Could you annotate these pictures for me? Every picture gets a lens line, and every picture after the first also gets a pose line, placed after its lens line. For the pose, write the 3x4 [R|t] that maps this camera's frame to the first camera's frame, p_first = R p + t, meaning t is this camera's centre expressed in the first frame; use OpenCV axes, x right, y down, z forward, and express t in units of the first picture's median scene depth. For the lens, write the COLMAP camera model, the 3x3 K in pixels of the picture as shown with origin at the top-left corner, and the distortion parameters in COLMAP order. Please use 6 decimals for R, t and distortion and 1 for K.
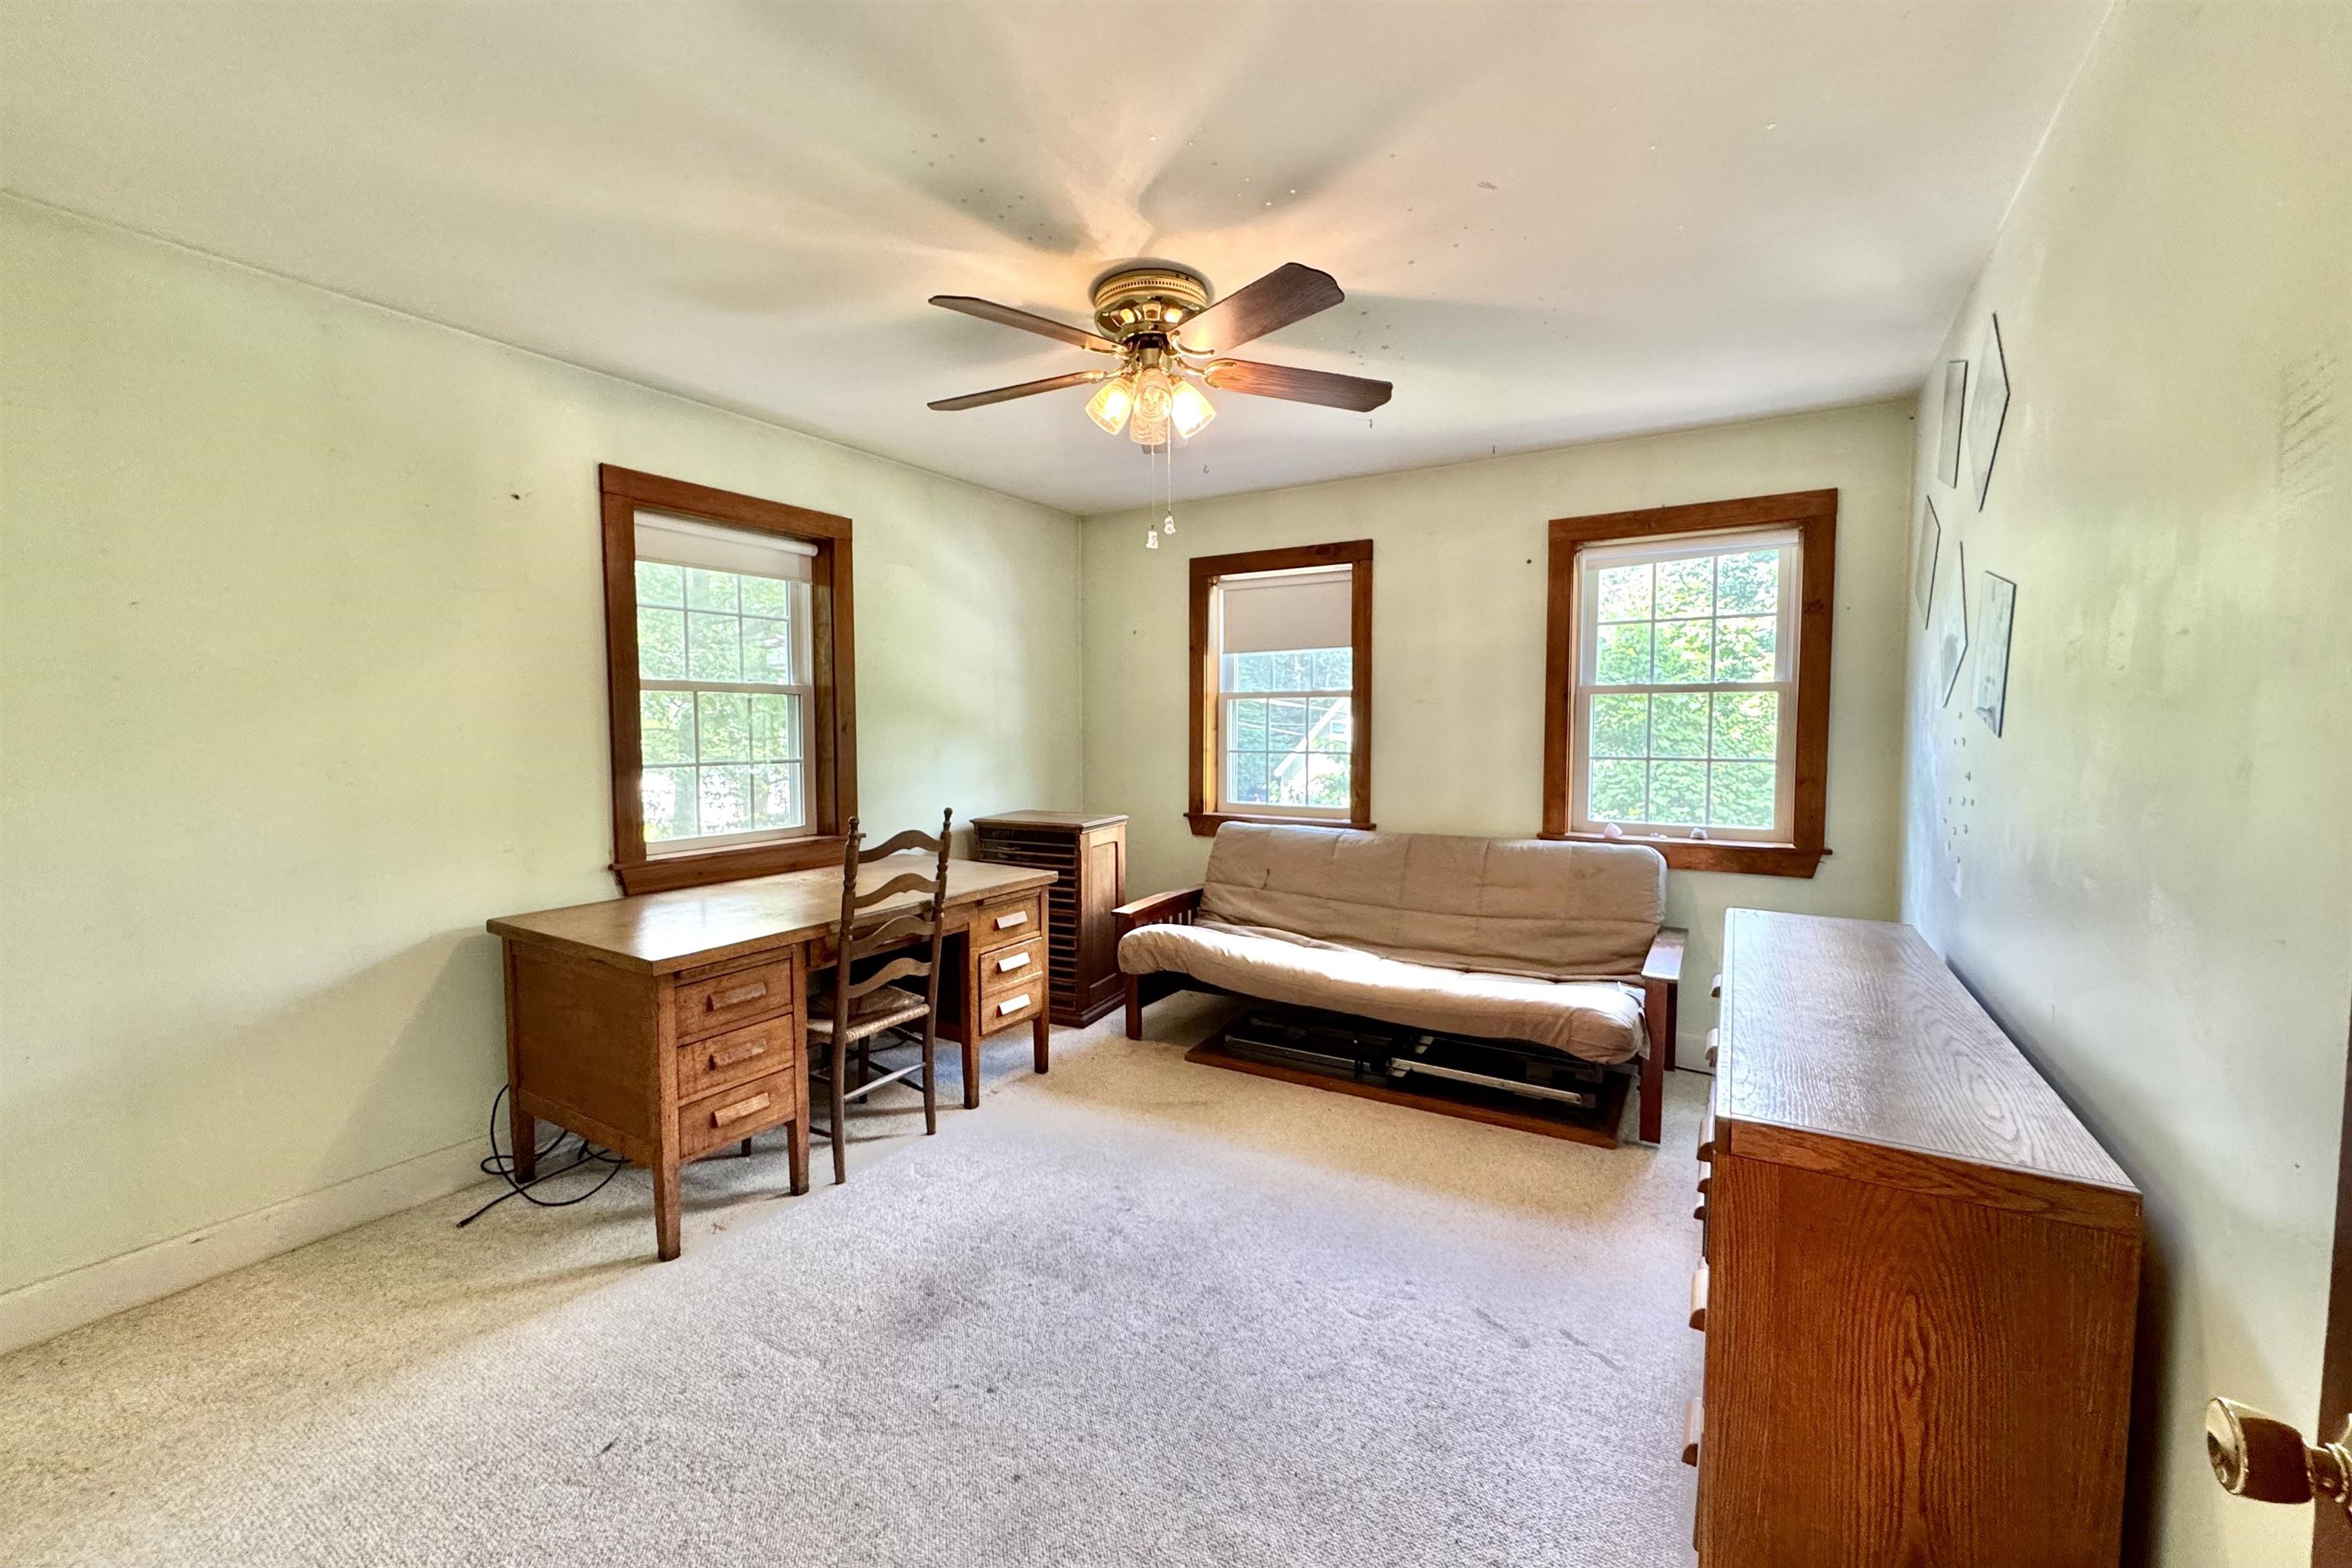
lens RADIAL K [[940.2, 0, 1176.4], [0, 940.2, 776.0], [0, 0, 1]] dist [-0.001586, 0.000601]
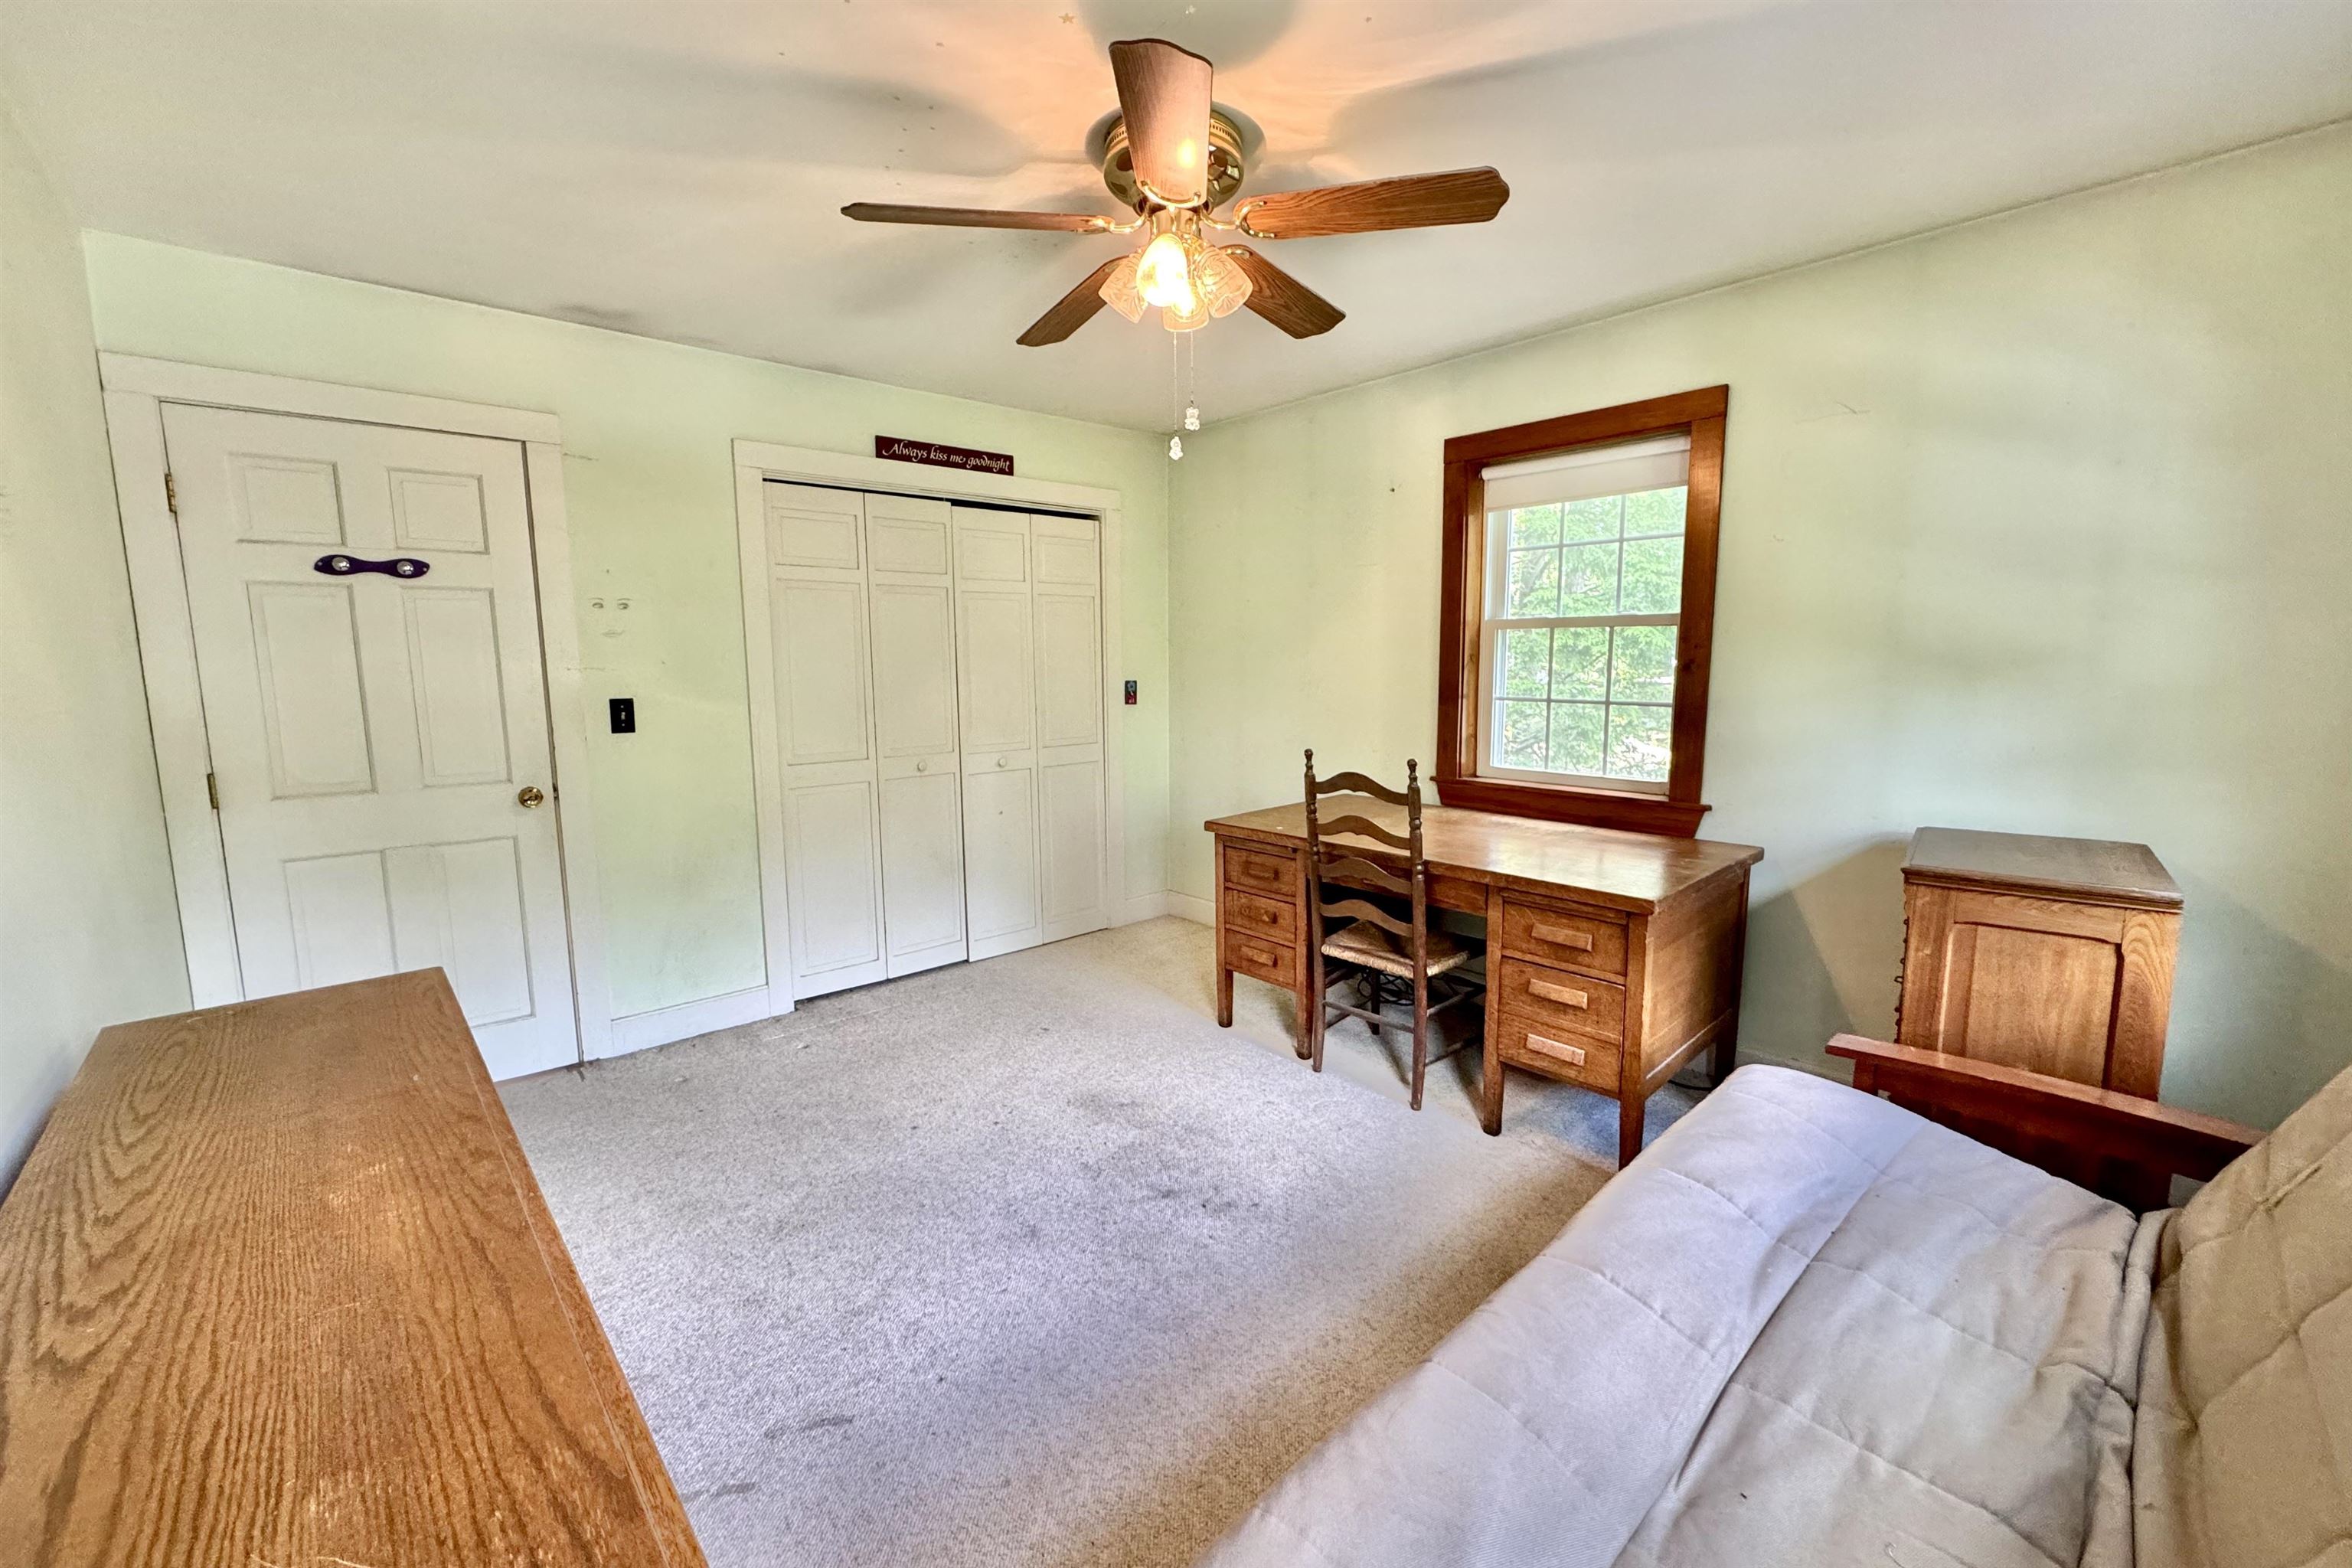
lens RADIAL K [[940.2, 0, 1176.4], [0, 940.2, 776.0], [0, 0, 1]] dist [-0.001586, 0.000601]
pose [[-0.285522, 0.127722, -0.949823, 0.662927], [-0.046035, 0.988108, 0.146708, -0.070108], [0.957266, 0.085613, -0.276247, 1.027419]]
